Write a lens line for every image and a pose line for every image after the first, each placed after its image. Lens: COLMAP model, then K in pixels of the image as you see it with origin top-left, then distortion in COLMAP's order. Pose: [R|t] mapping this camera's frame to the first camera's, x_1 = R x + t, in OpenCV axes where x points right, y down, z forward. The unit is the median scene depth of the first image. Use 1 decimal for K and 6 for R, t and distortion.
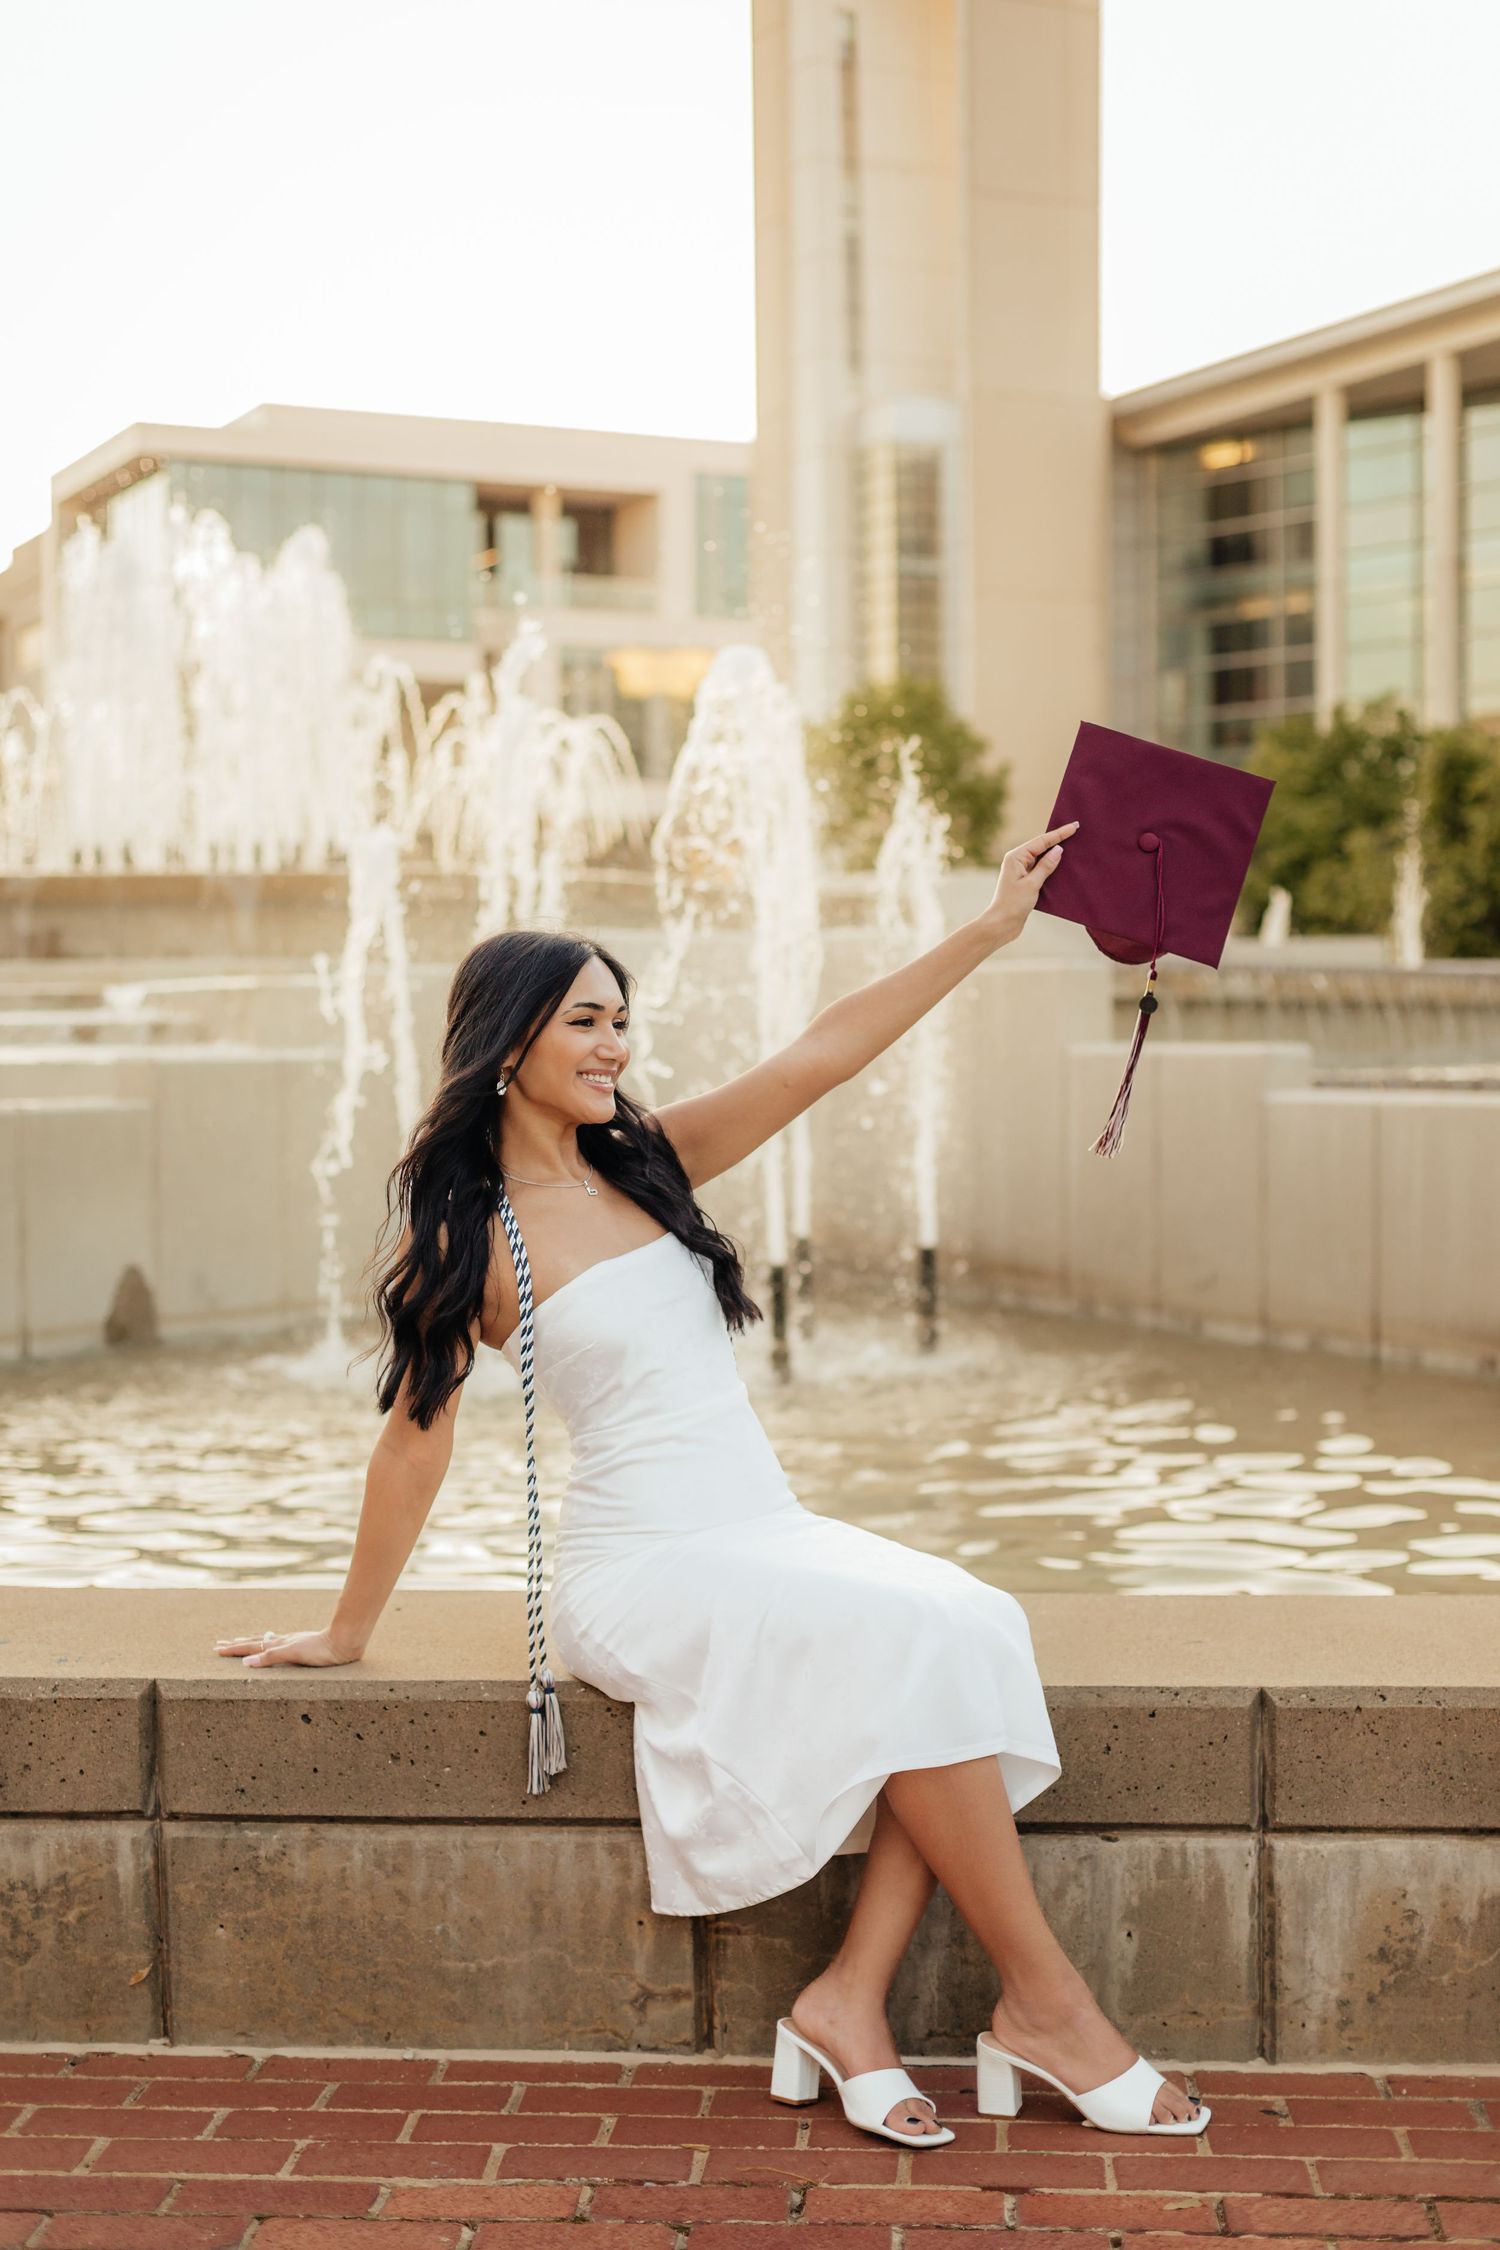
lens RADIAL K [[3334.5, 0, 750.0], [0, 3334.5, 1125.0], [0, 0, 1]] dist [-0.004670, -0.003748]
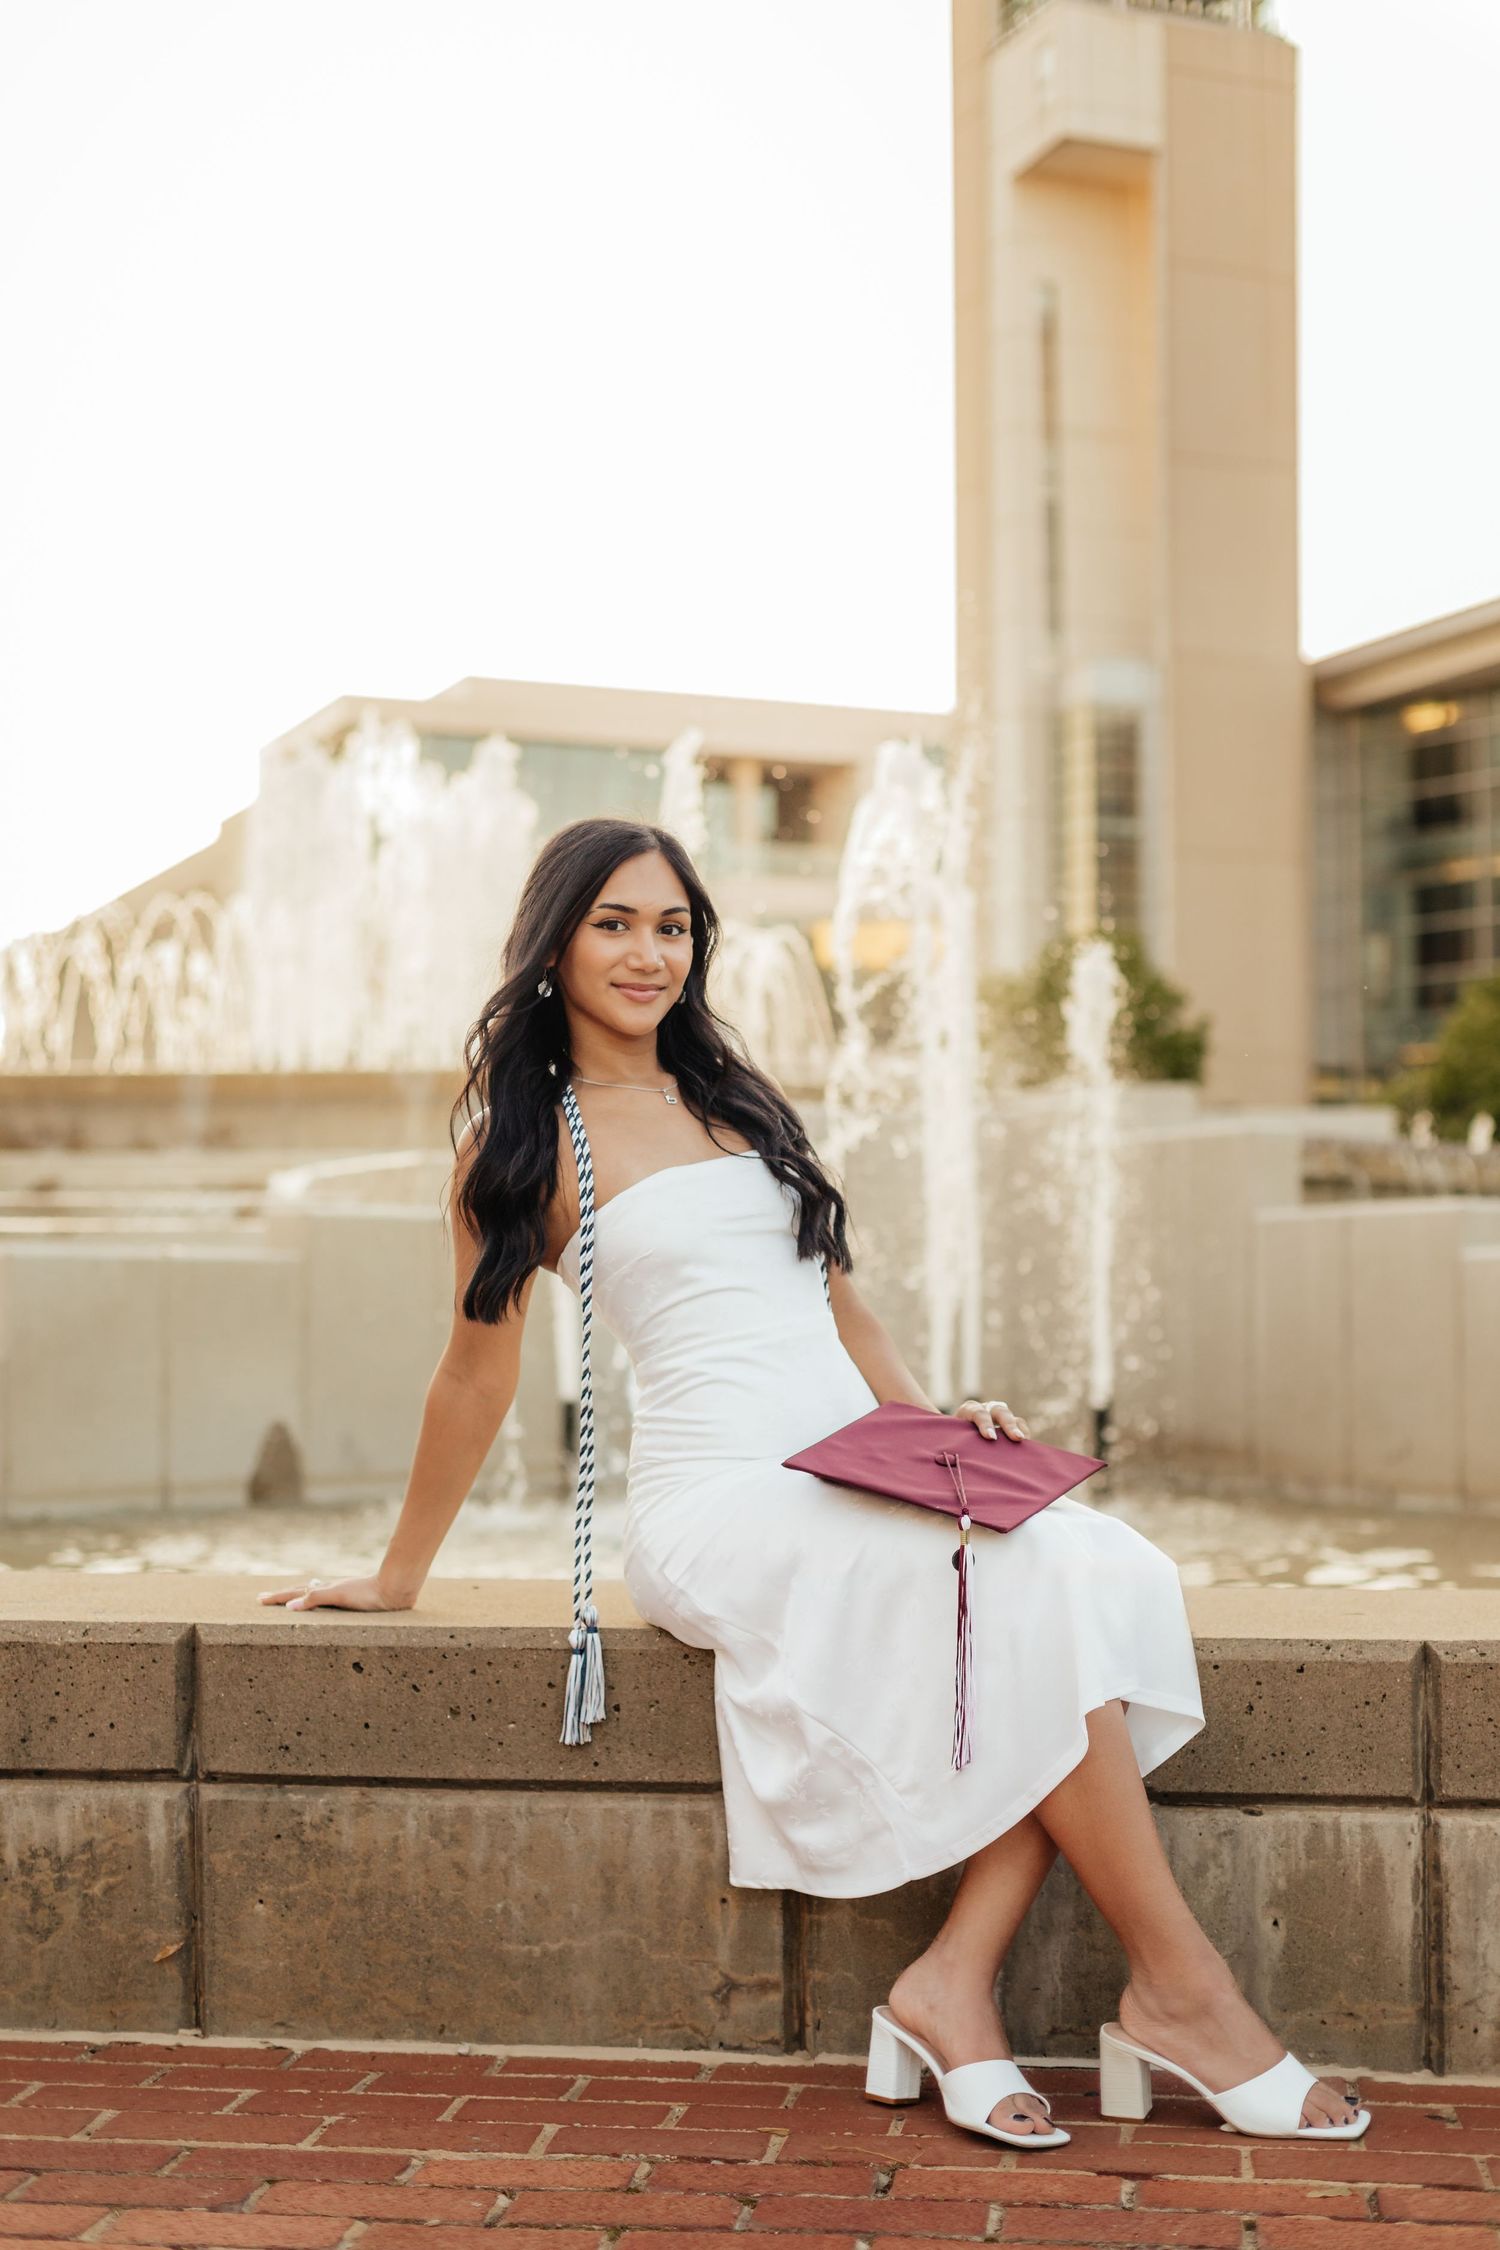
lens RADIAL K [[3355.8, 0, 750.0], [0, 3355.8, 1125.0], [0, 0, 1]] dist [-0.004092, -0.029759]
pose [[0.998161, 0.004869, -0.060417, 0.027164], [-0.010071, 0.996236, -0.086094, 0.108724], [0.059770, 0.086544, 0.994453, 0.089350]]
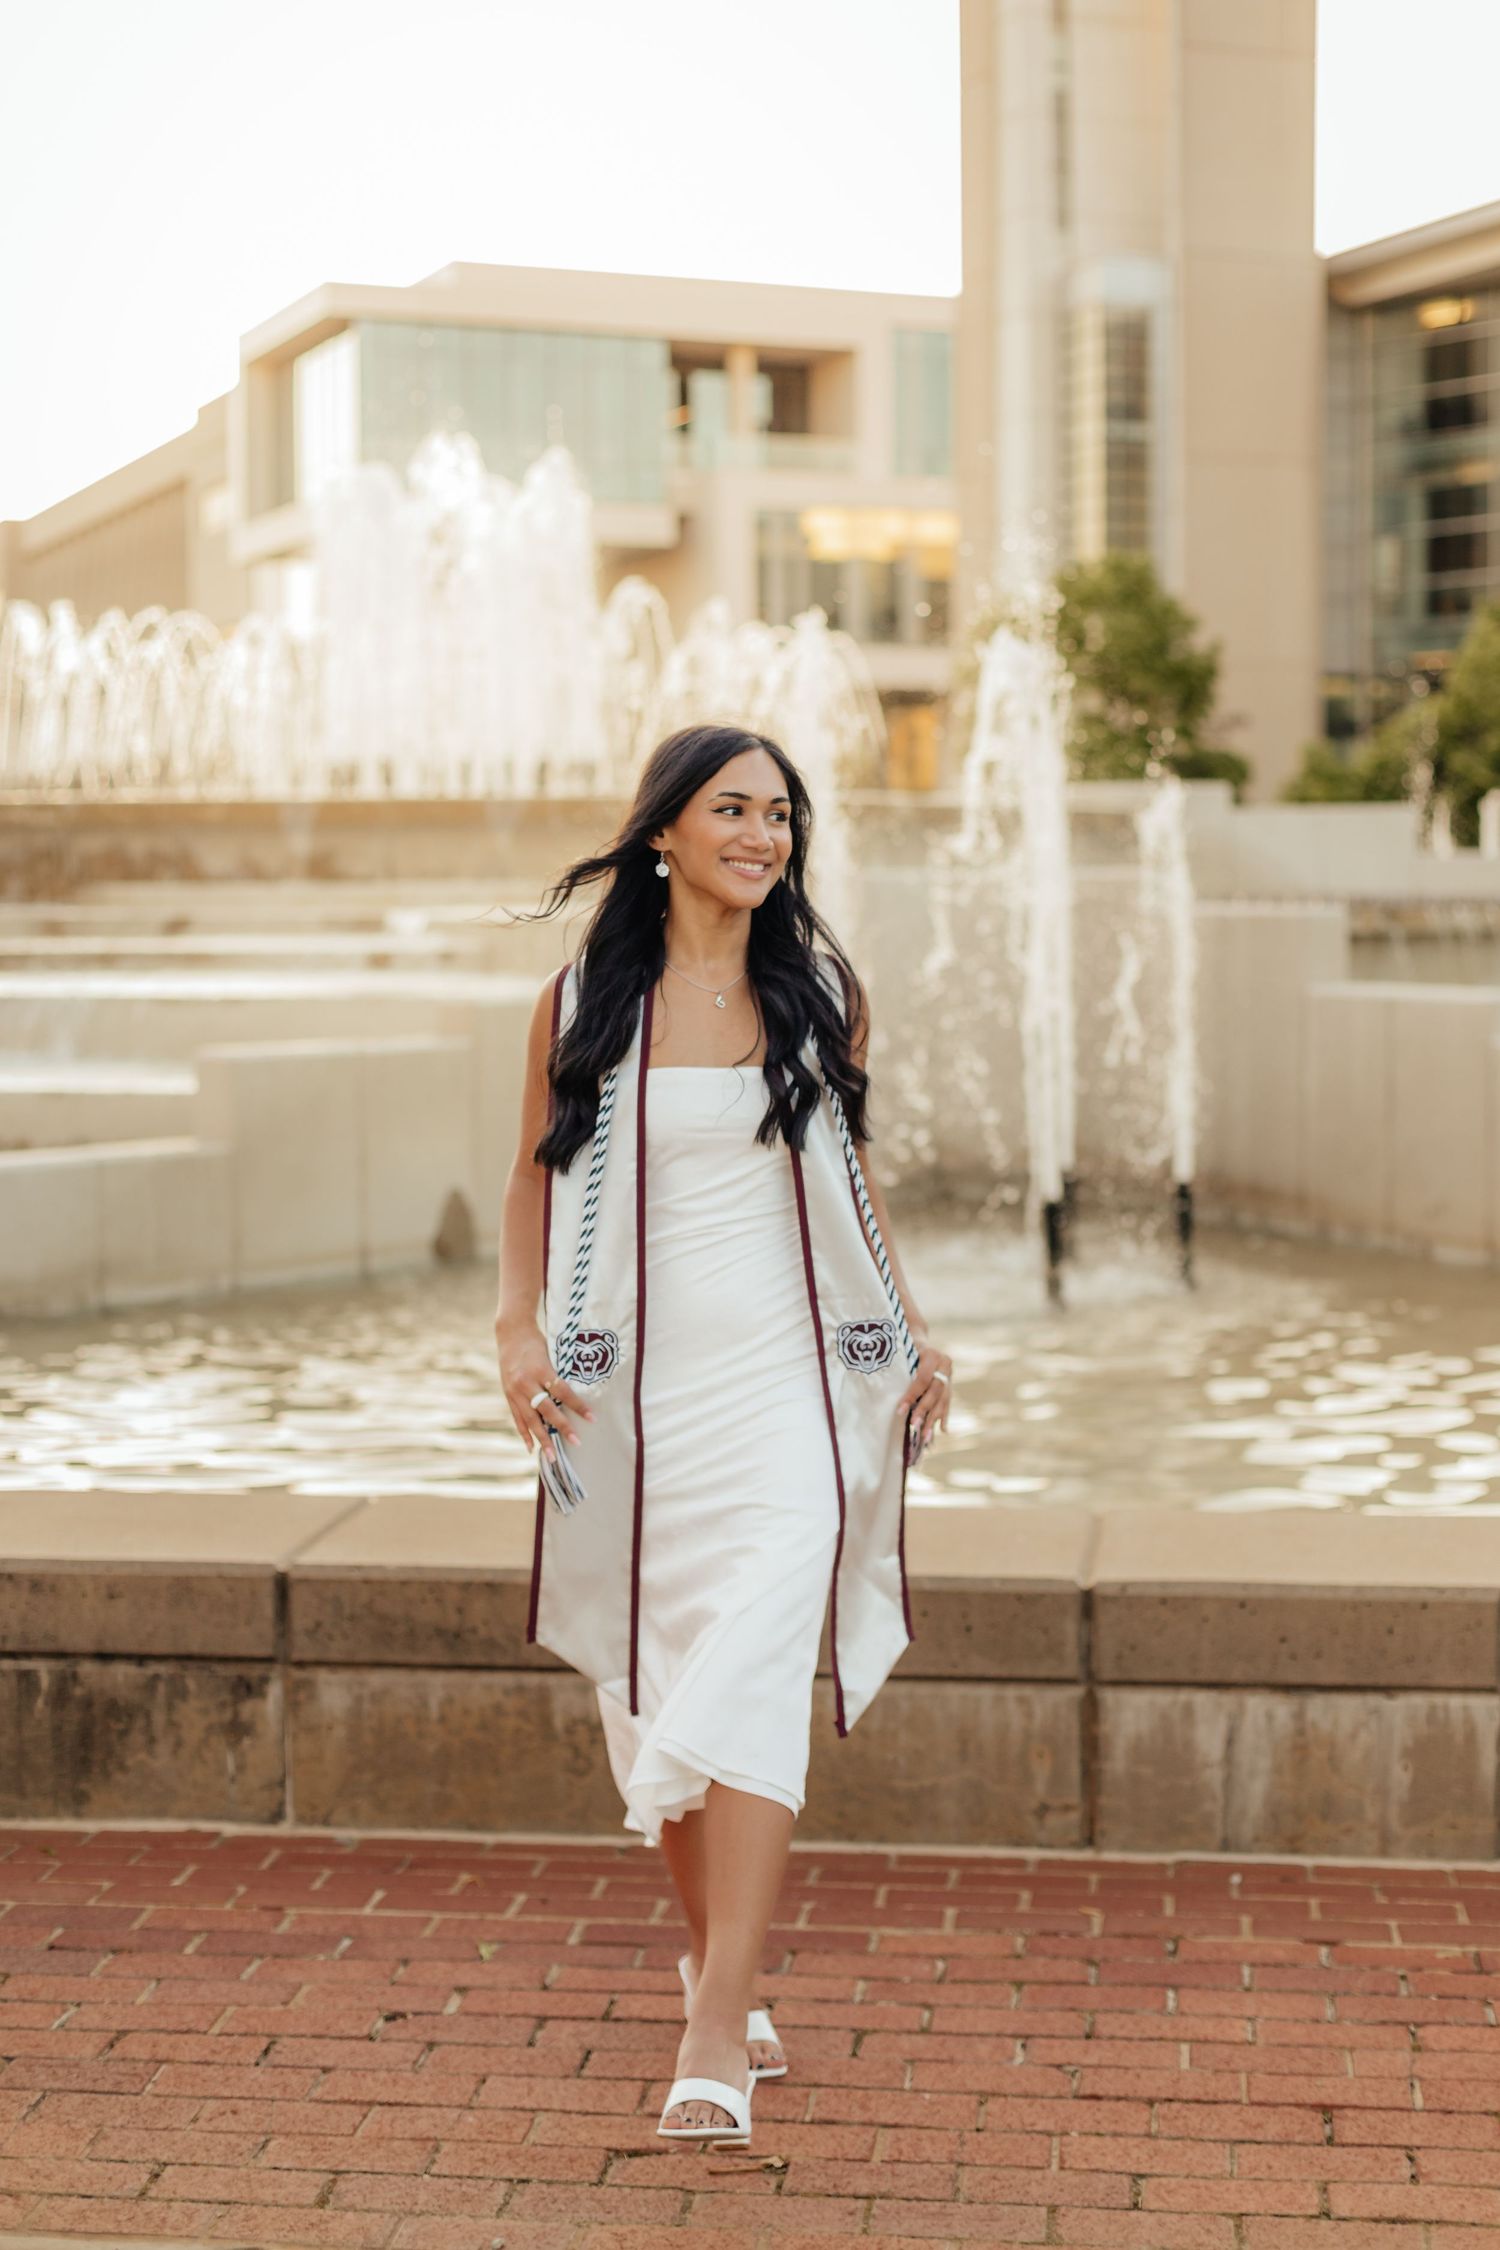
lens RADIAL K [[3469.5, 0, 750.0], [0, 3469.5, 1125.0], [0, 0, 1]] dist [0.006402, -0.082784]
pose [[0.998620, 0.004407, -0.052331, -0.077723], [-0.002286, 0.999176, 0.040528, -0.072601], [0.052467, -0.040352, 0.997807, -0.400007]]
